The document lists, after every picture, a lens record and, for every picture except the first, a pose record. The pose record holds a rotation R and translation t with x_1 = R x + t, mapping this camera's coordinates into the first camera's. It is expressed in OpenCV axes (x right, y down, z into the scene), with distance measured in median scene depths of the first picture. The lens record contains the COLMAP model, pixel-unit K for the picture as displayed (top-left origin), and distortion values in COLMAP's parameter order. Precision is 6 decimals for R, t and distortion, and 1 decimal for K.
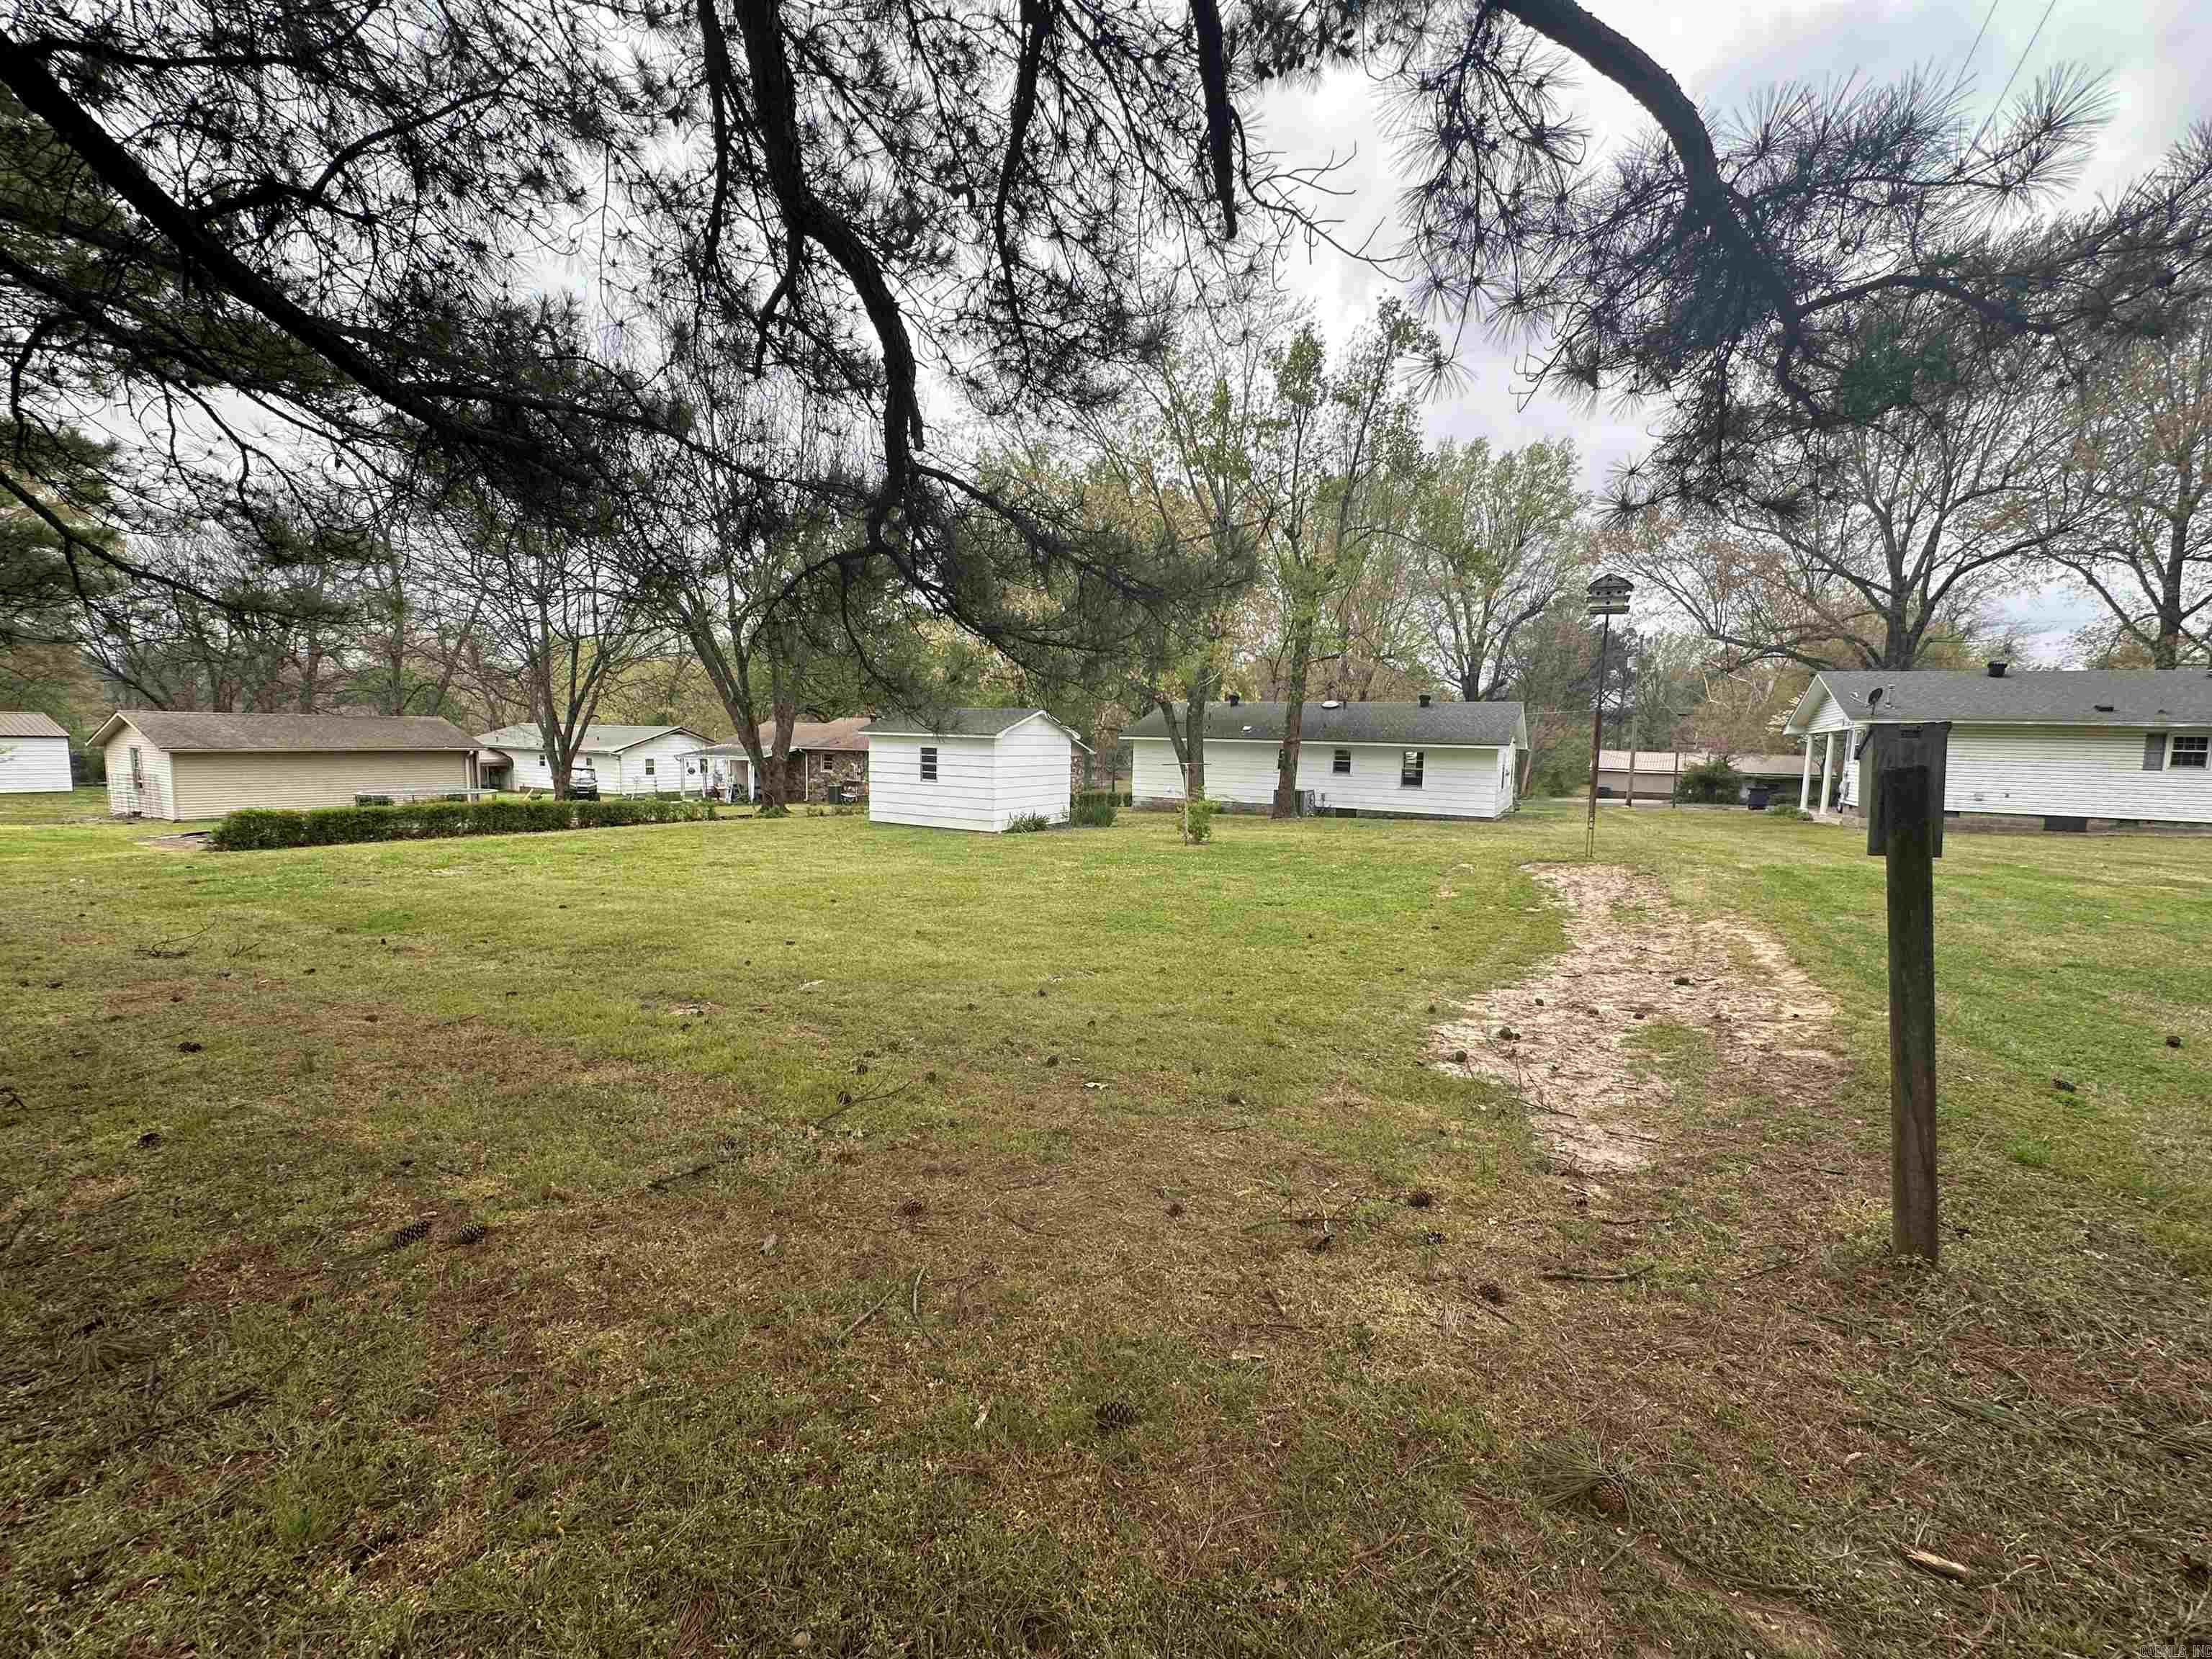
lens RADIAL K [[879.9, 0, 1101.5], [0, 879.9, 806.5], [0, 0, 1]] dist [0.001231, 0.000276]
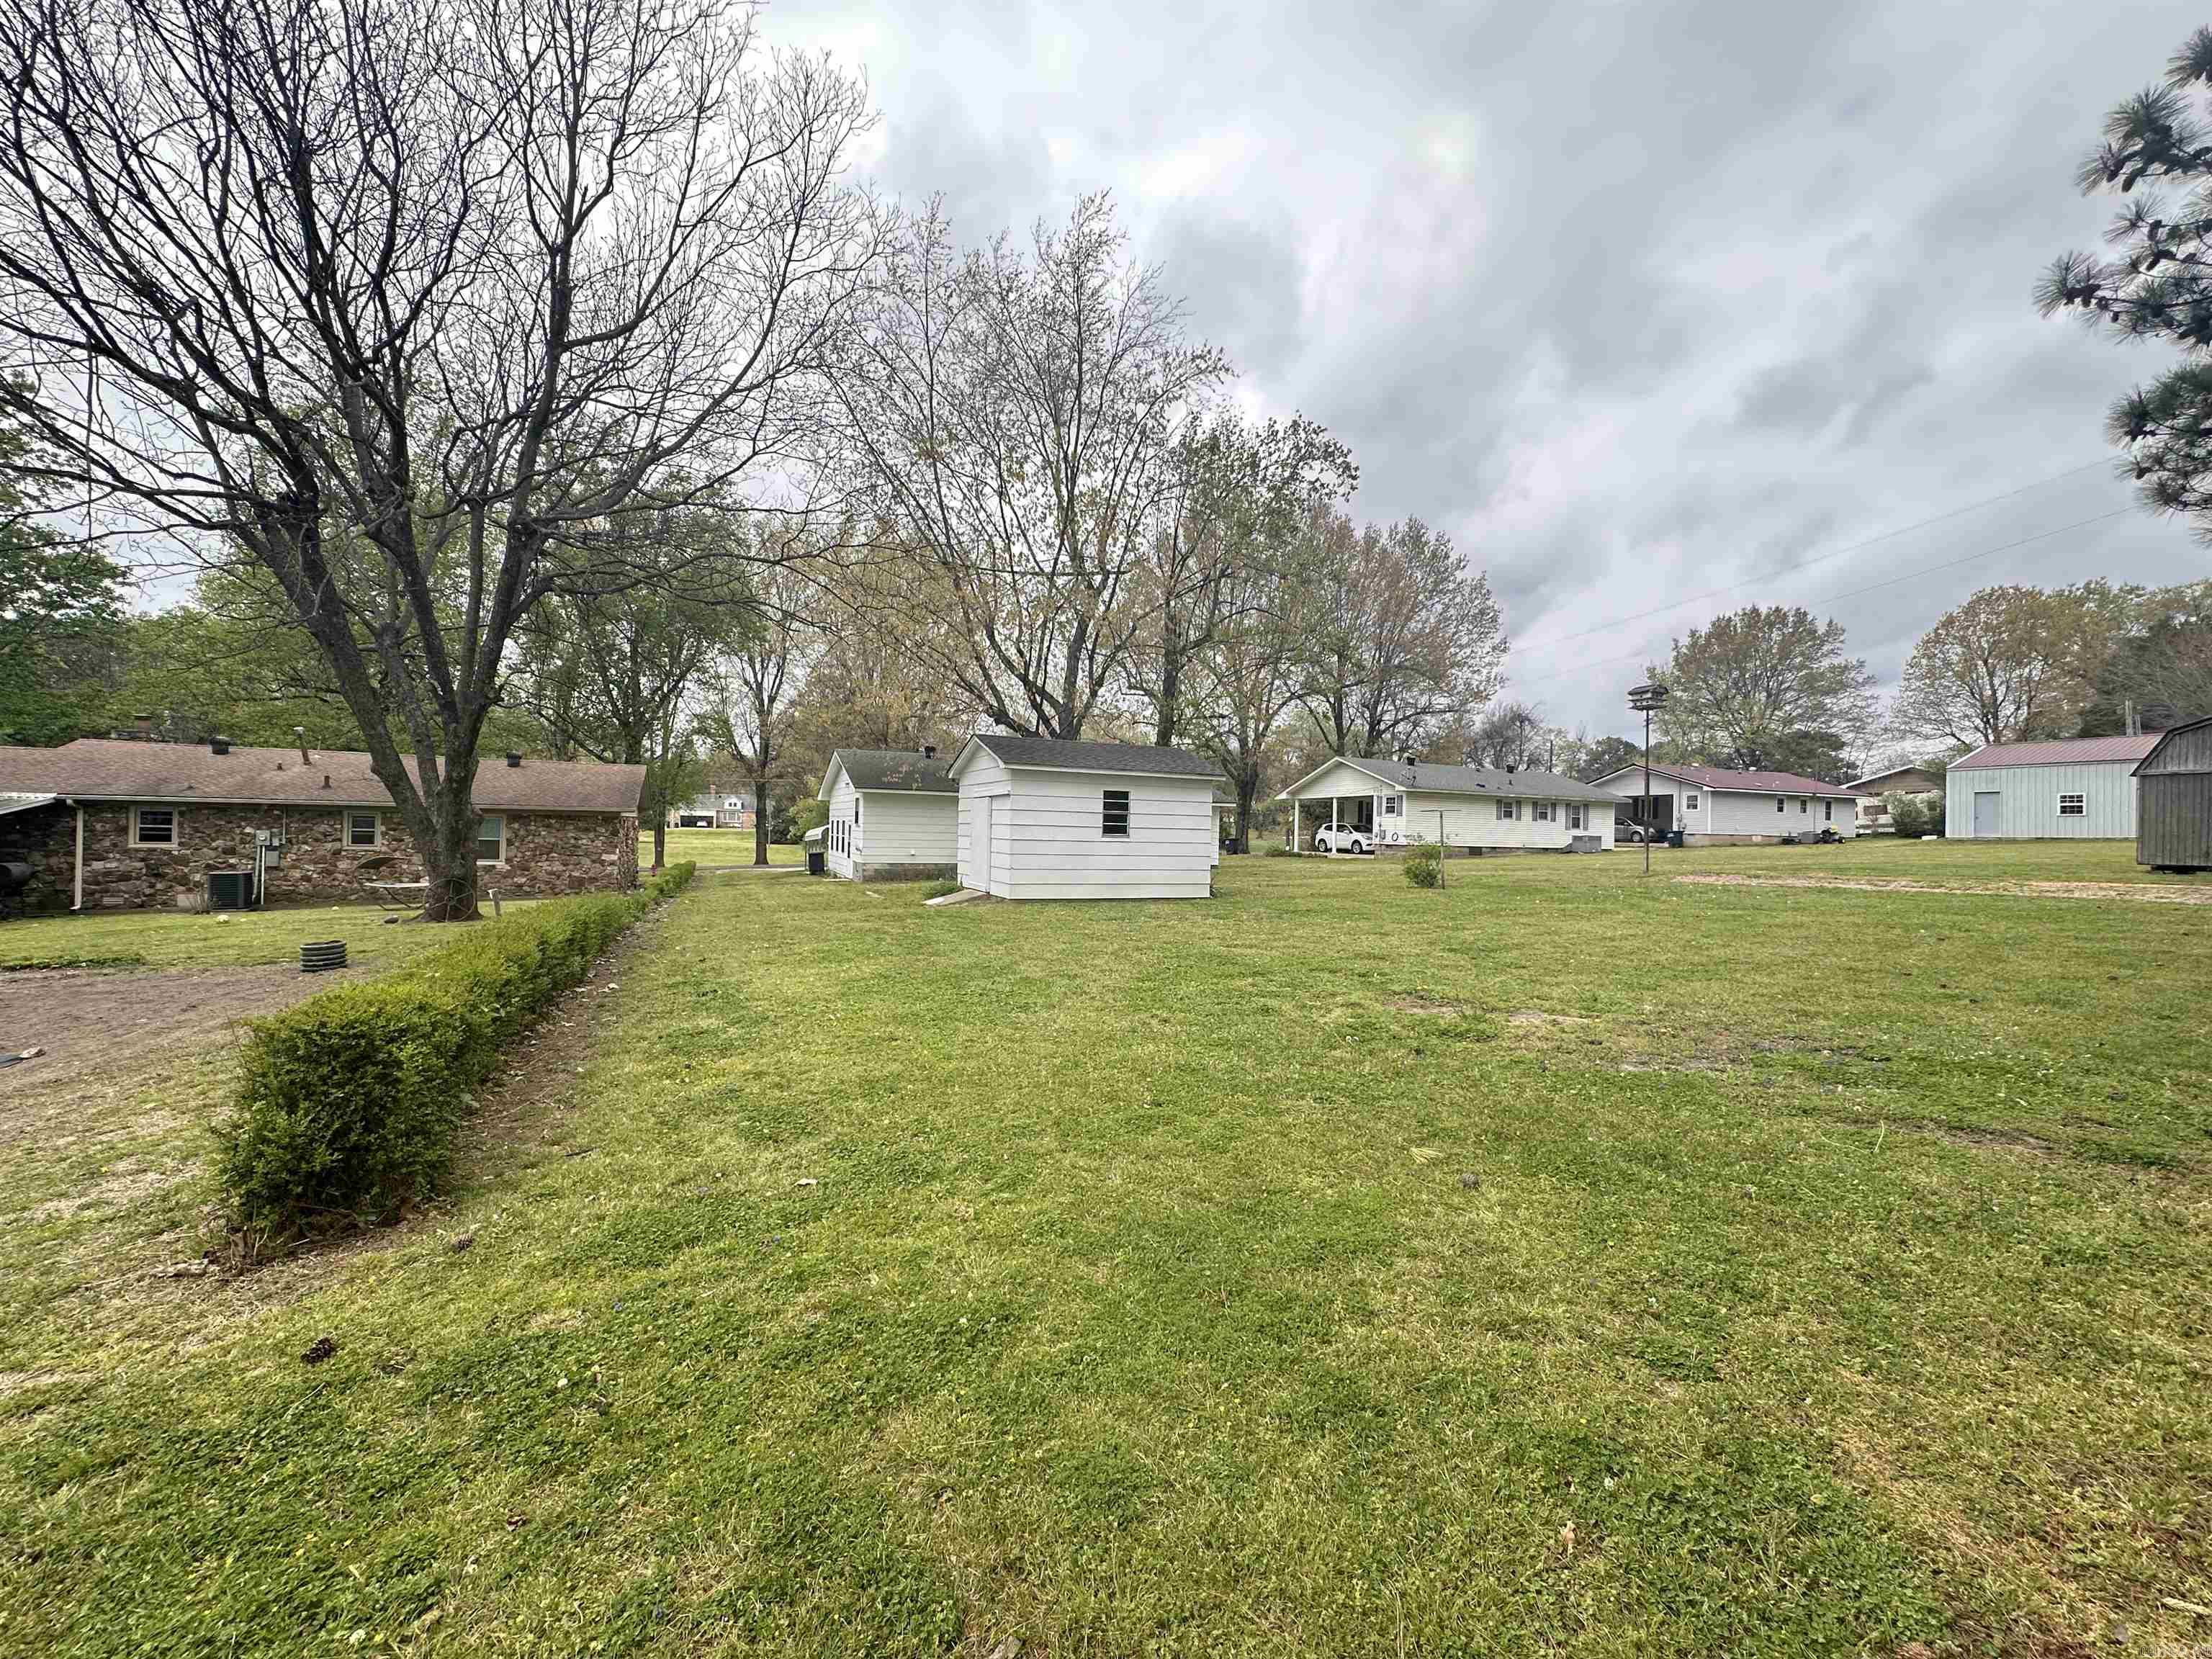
lens RADIAL K [[882.5, 0, 1106.0], [0, 882.5, 829.5], [0, 0, 1]] dist [-0.000453, -0.000008]
pose [[0.591918, -0.010413, 0.805931, -0.759690], [0.053225, 0.998239, -0.026193, -0.015308], [-0.804239, 0.058400, 0.591430, 0.549735]]
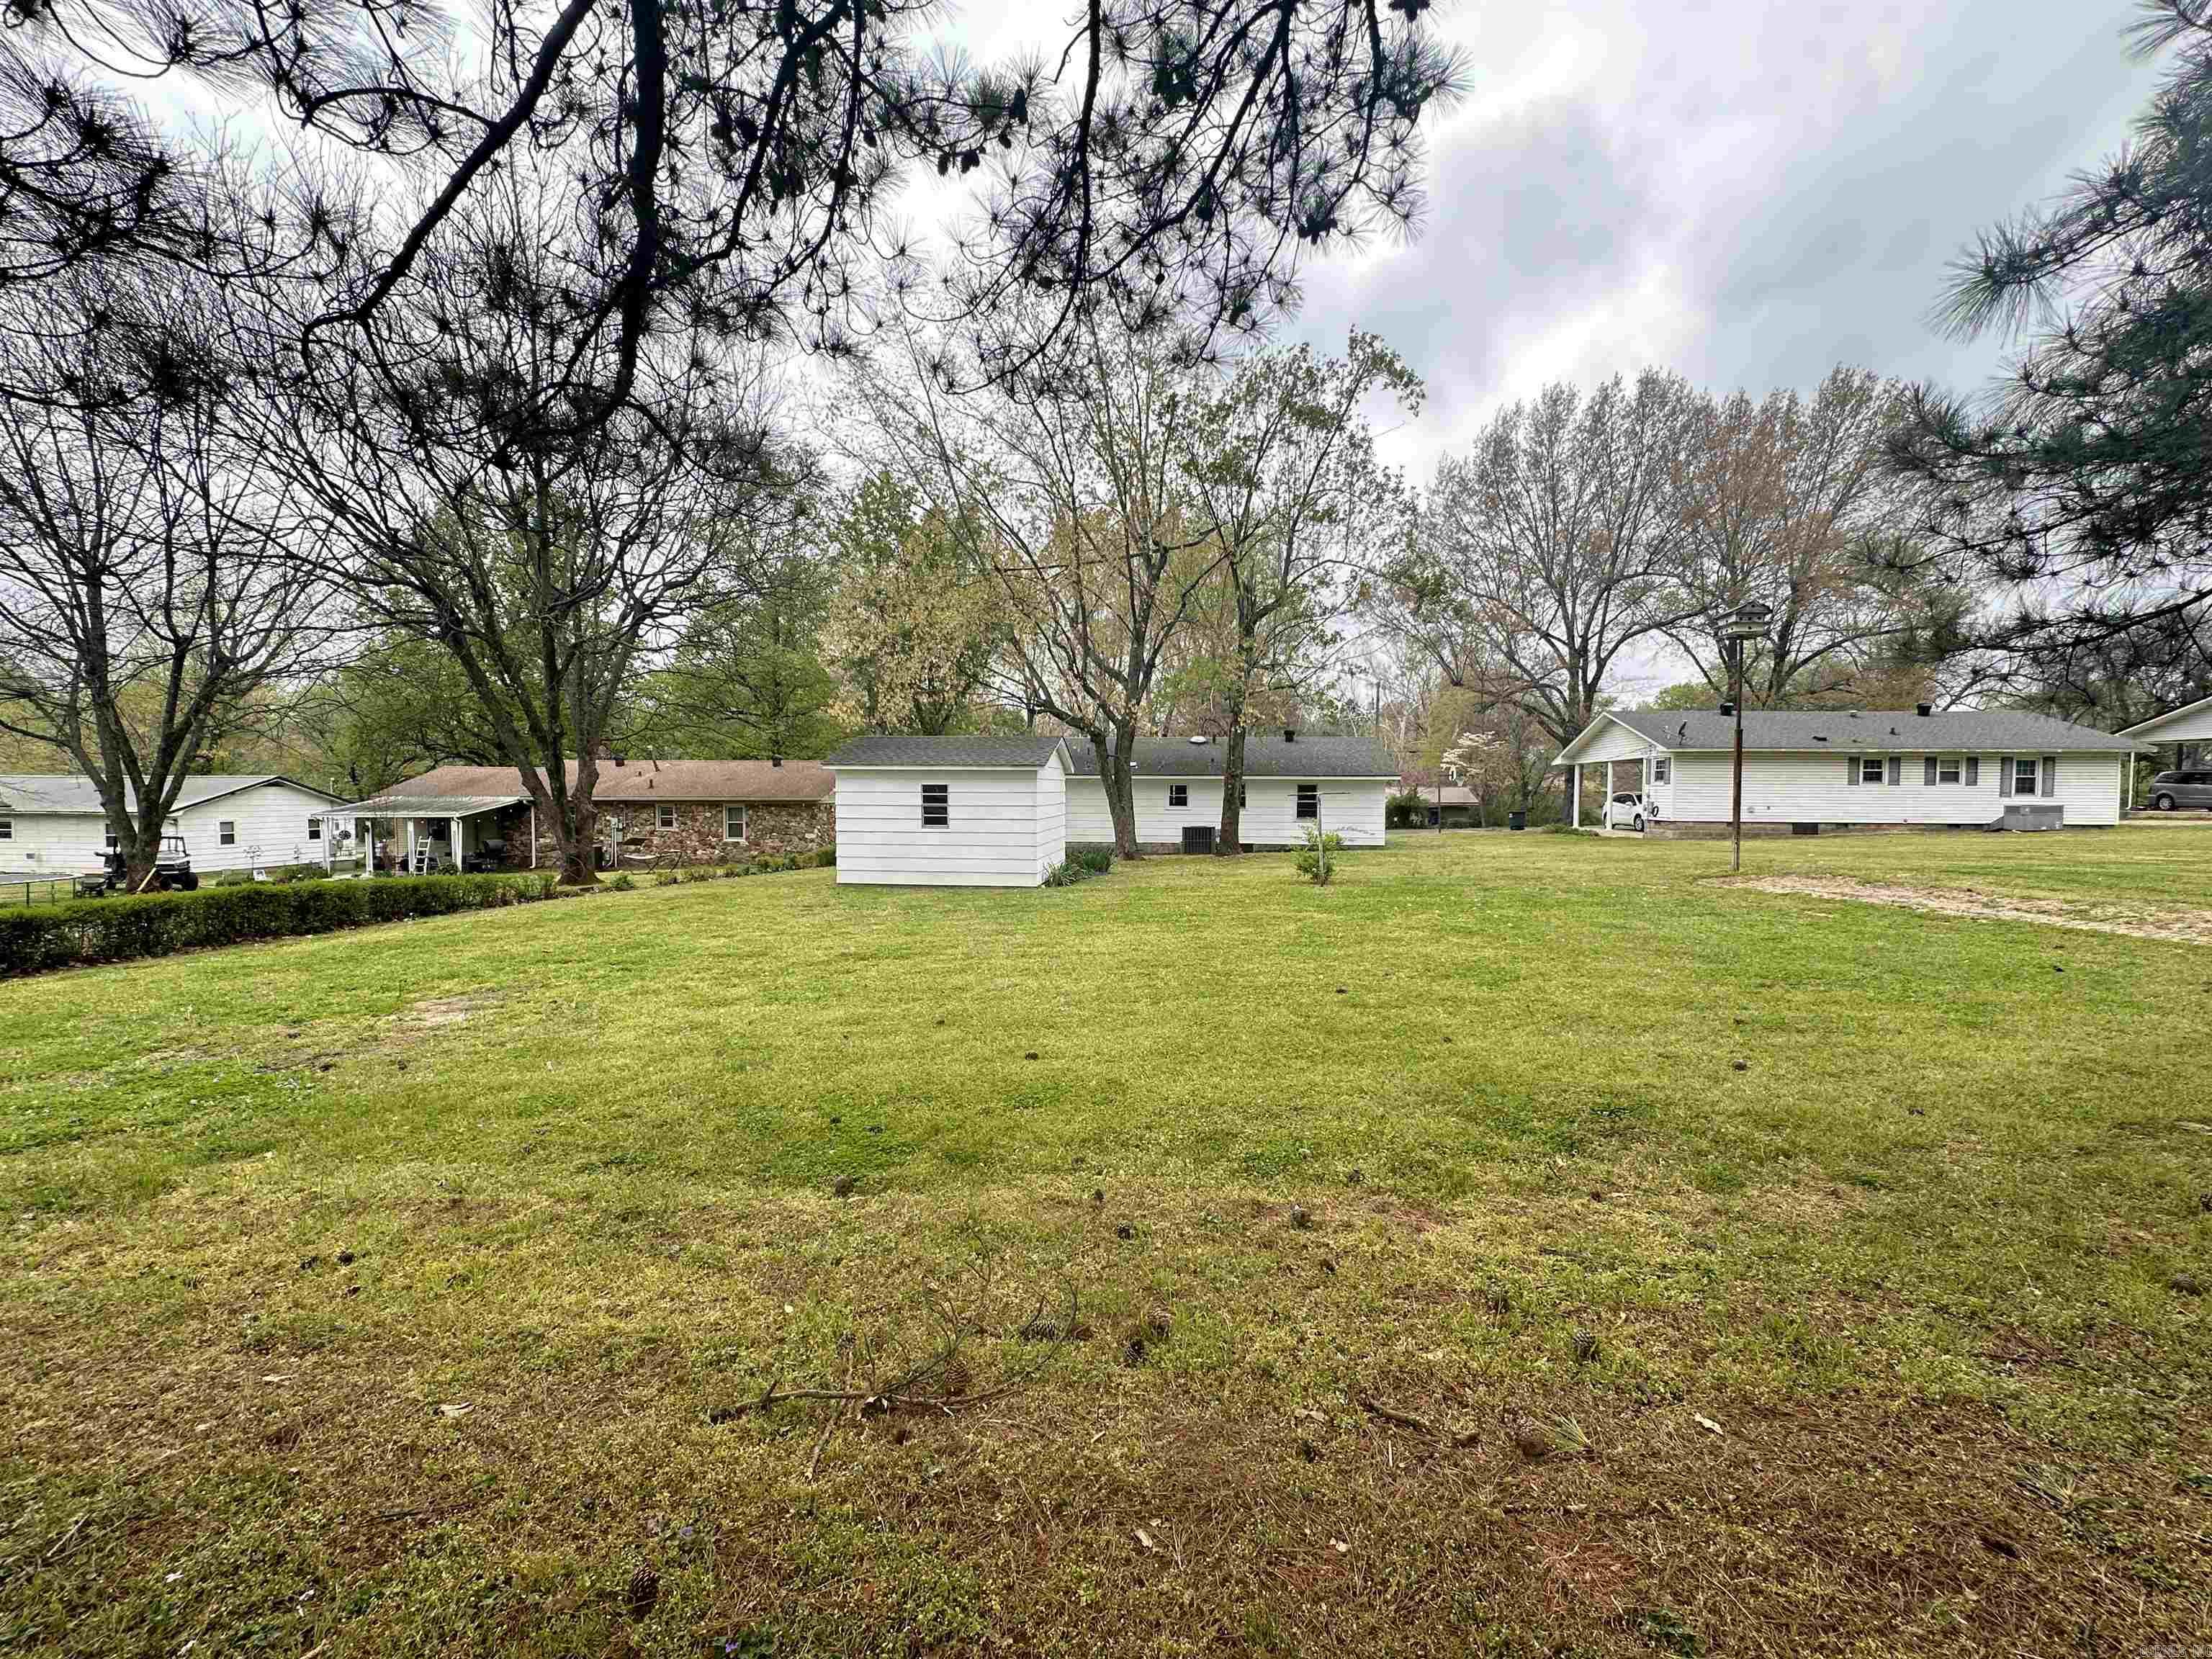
lens RADIAL K [[882.5, 0, 1106.0], [0, 882.5, 829.5], [0, 0, 1]] dist [-0.000453, -0.000008]
pose [[0.920719, -0.038294, 0.388344, -0.347123], [0.048427, 0.998693, -0.016335, -0.006555], [-0.387211, 0.033846, 0.921370, 0.208071]]
